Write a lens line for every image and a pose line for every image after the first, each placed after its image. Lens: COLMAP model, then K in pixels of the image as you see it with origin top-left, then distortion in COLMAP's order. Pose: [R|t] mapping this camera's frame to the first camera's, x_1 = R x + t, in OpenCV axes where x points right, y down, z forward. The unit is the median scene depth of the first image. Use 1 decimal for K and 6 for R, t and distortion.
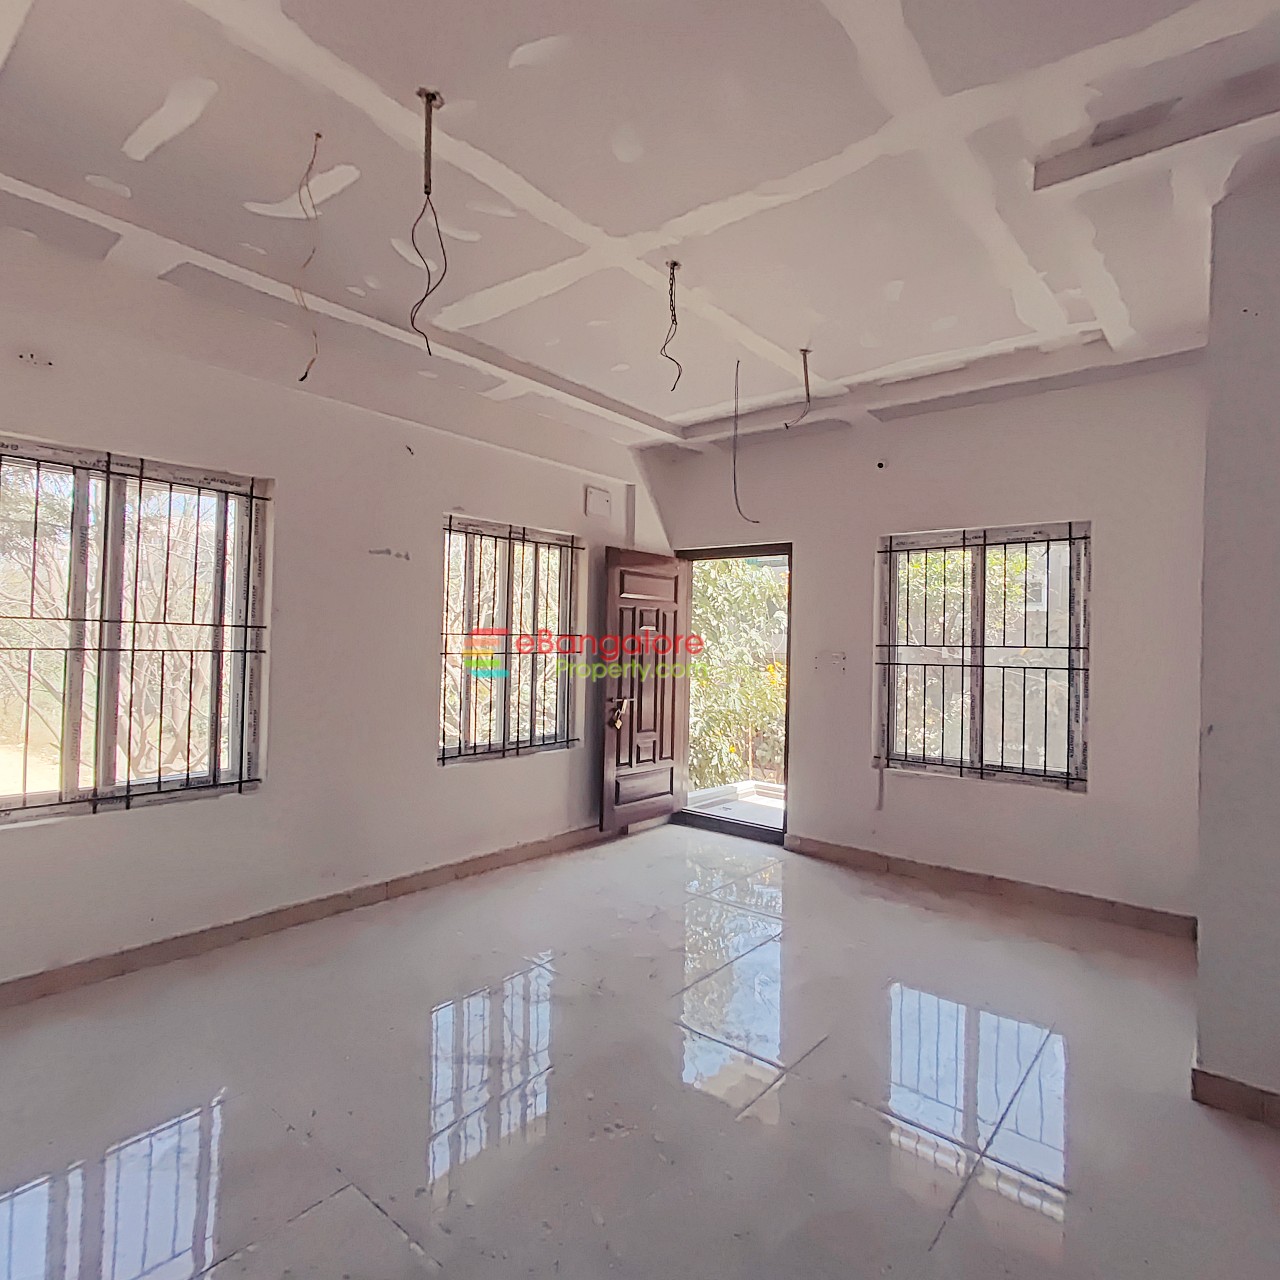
lens RADIAL K [[747.2, 0, 648.4], [0, 747.2, 639.0], [0, 0, 1]] dist [-0.003890, 0.006658]
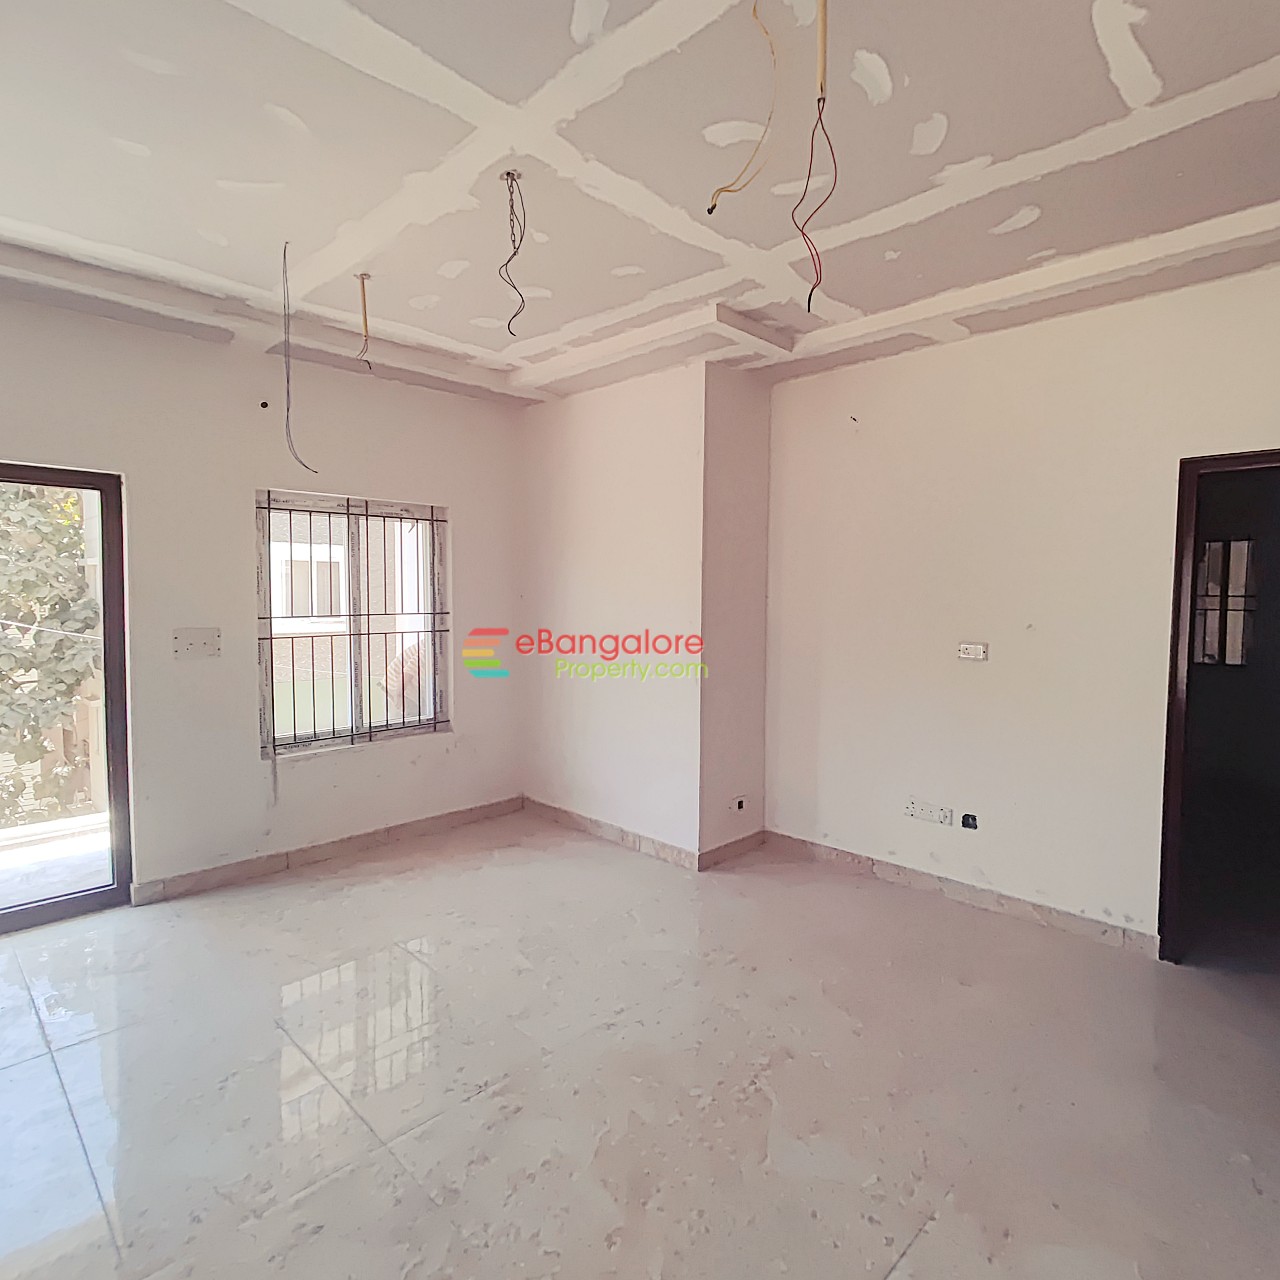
lens RADIAL K [[747.2, 0, 640.1], [0, 747.2, 636.4], [0, 0, 1]] dist [-0.003890, 0.006658]
pose [[0.088855, -0.077612, 0.993016, -0.595513], [-0.009453, 0.996849, 0.078757, -0.049086], [-0.996000, -0.016385, 0.087841, 0.583323]]
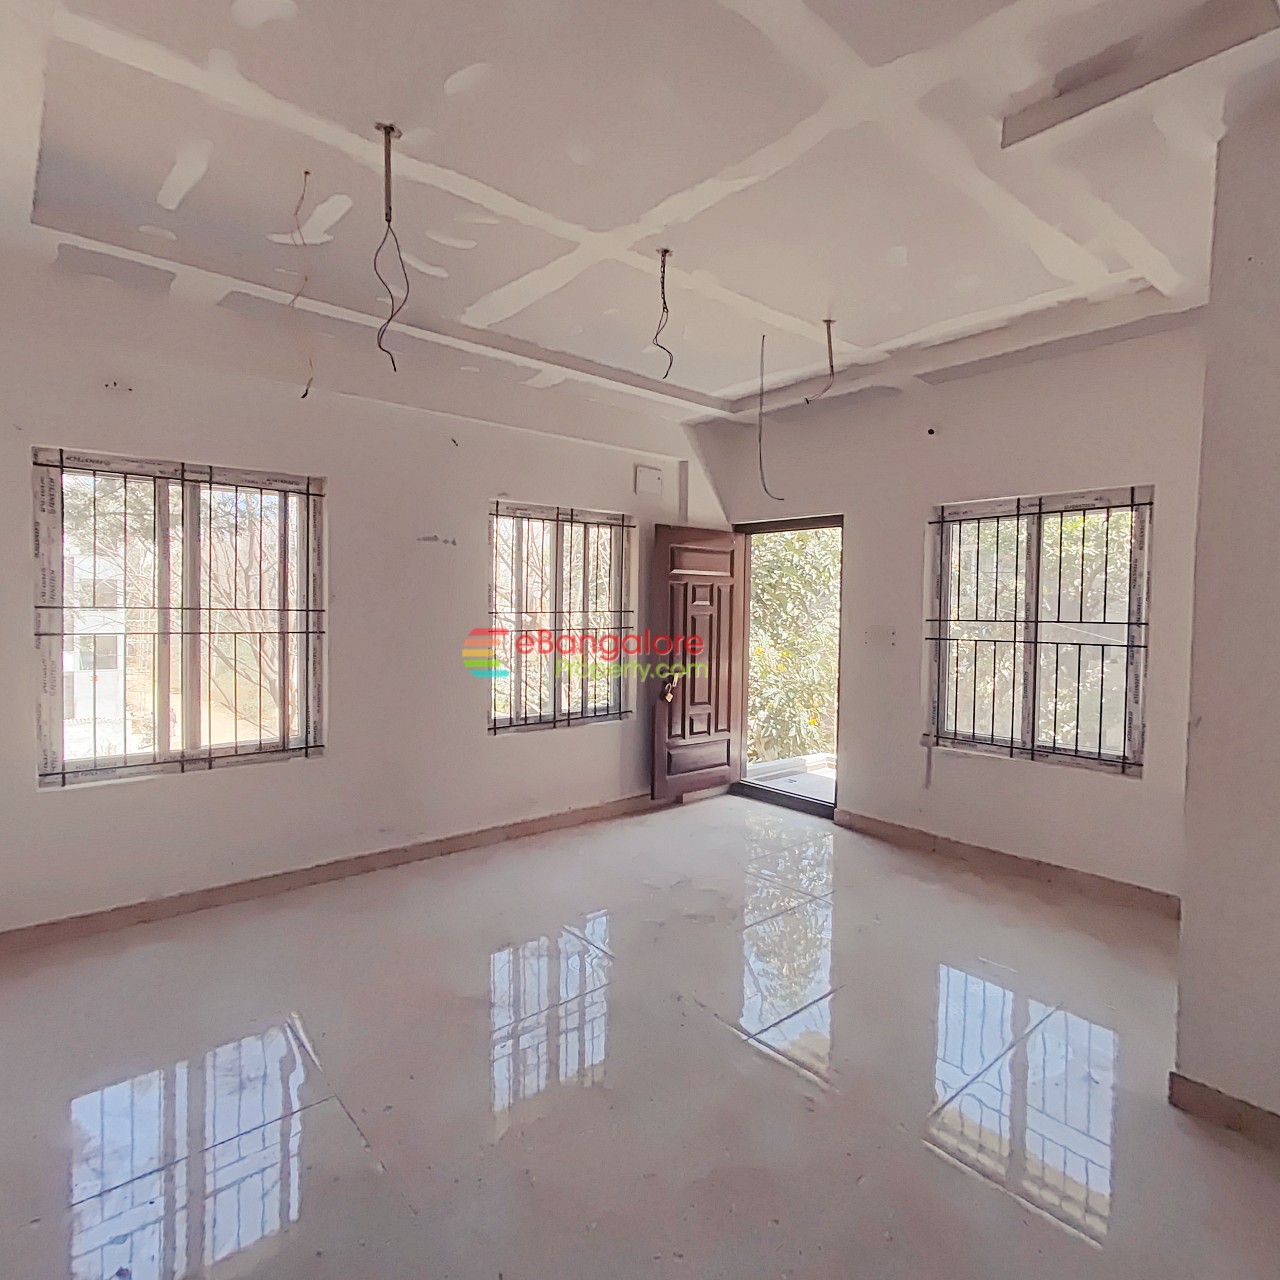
lens RADIAL K [[747.2, 0, 646.2], [0, 747.2, 638.6], [0, 0, 1]] dist [-0.003890, 0.006658]
pose [[0.985170, -0.001873, -0.171574, 0.134954], [0.009838, 0.998912, 0.045584, -0.017758], [0.171301, -0.046596, 0.984116, -0.018496]]
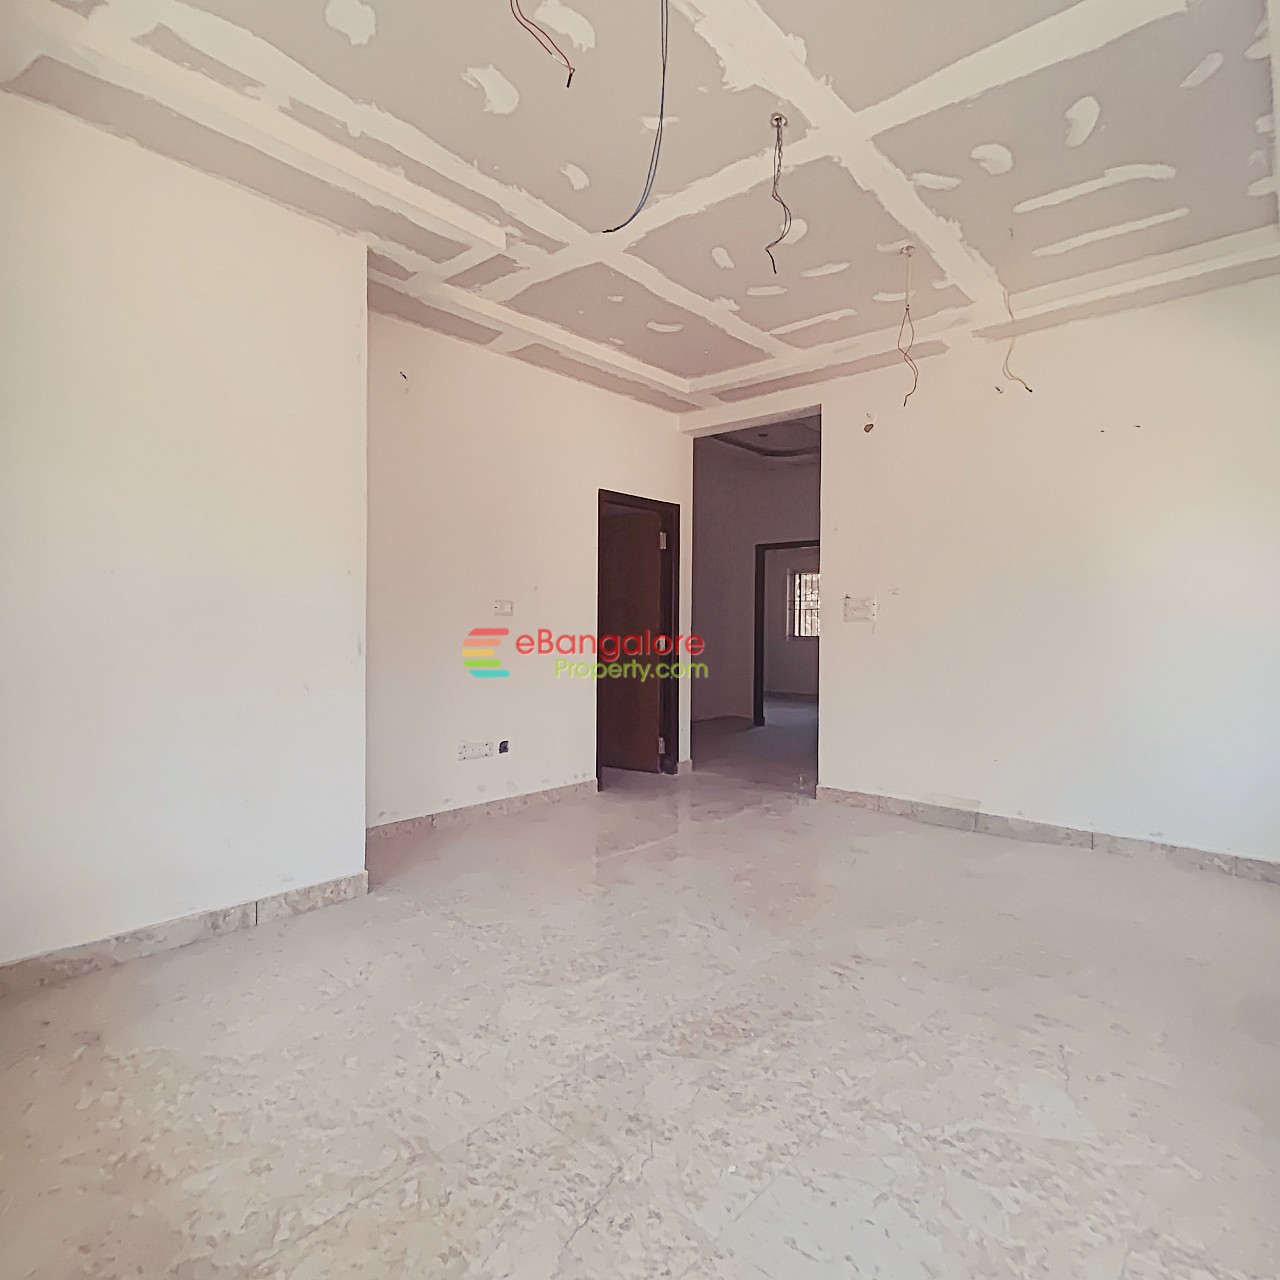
lens RADIAL K [[747.2, 0, 645.7], [0, 747.2, 636.6], [0, 0, 1]] dist [-0.003890, 0.006658]
pose [[-0.999209, -0.028910, 0.027311, 0.105666], [-0.028600, 0.999523, 0.011671, 0.062204], [-0.027635, 0.010881, -0.999559, 1.387721]]
